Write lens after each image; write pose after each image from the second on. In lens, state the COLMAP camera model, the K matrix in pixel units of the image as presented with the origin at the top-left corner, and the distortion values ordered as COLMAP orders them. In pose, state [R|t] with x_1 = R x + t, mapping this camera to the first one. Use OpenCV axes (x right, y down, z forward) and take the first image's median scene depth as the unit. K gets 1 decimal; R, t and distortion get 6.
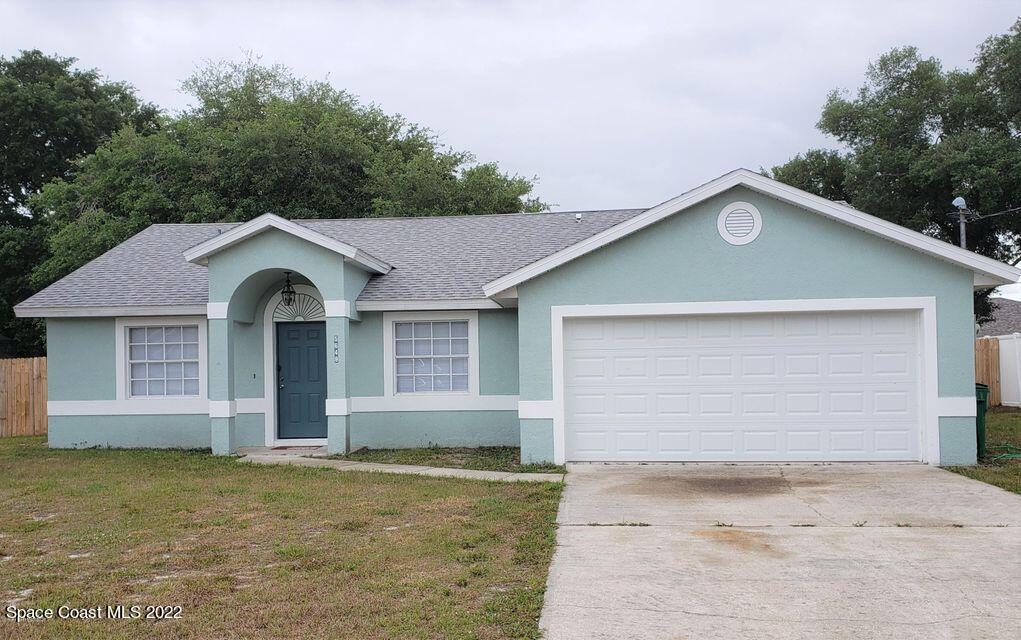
lens RADIAL K [[947.8, 0, 510.6], [0, 947.8, 357.2], [0, 0, 1]] dist [0.088997, -0.199150]
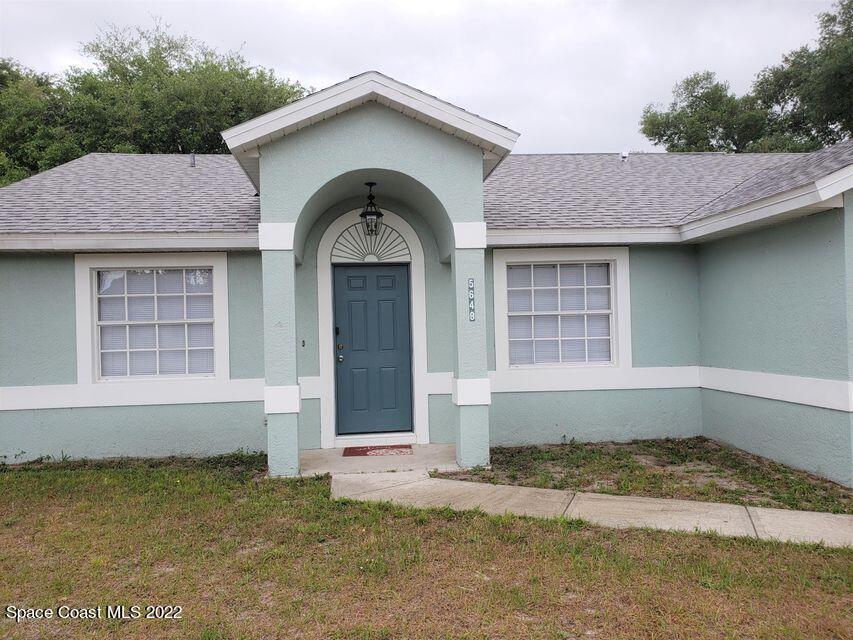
lens RADIAL K [[661.8, 0, 426.5], [0, 661.8, 320.0], [0, 0, 1]] dist [0.048186, -0.038210]
pose [[0.980929, -0.005245, 0.194297, -0.272171], [0.006766, 0.999951, -0.007166, 0.007286], [-0.194250, 0.008344, 0.980917, 0.522676]]
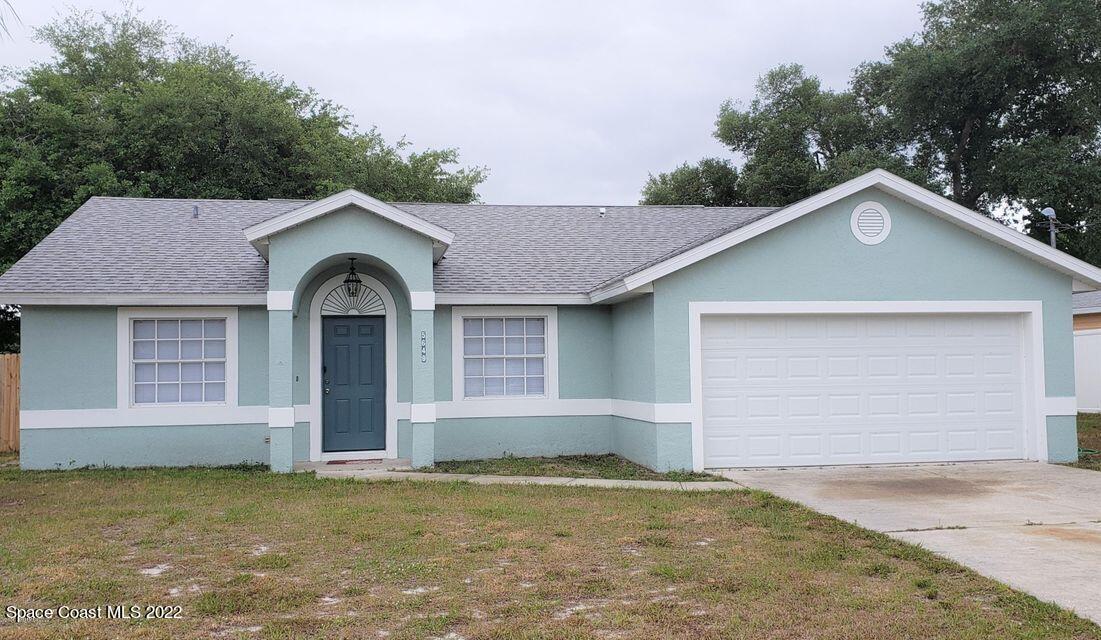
lens RADIAL K [[1006.3, 0, 571.8], [0, 1006.3, 320.9], [0, 0, 1]] dist [0.051703, -0.088079]
pose [[0.960211, 0.015375, 0.278852, -0.283615], [-0.003156, 0.999017, -0.044217, 0.007365], [-0.279258, 0.041577, 0.959316, 0.063465]]
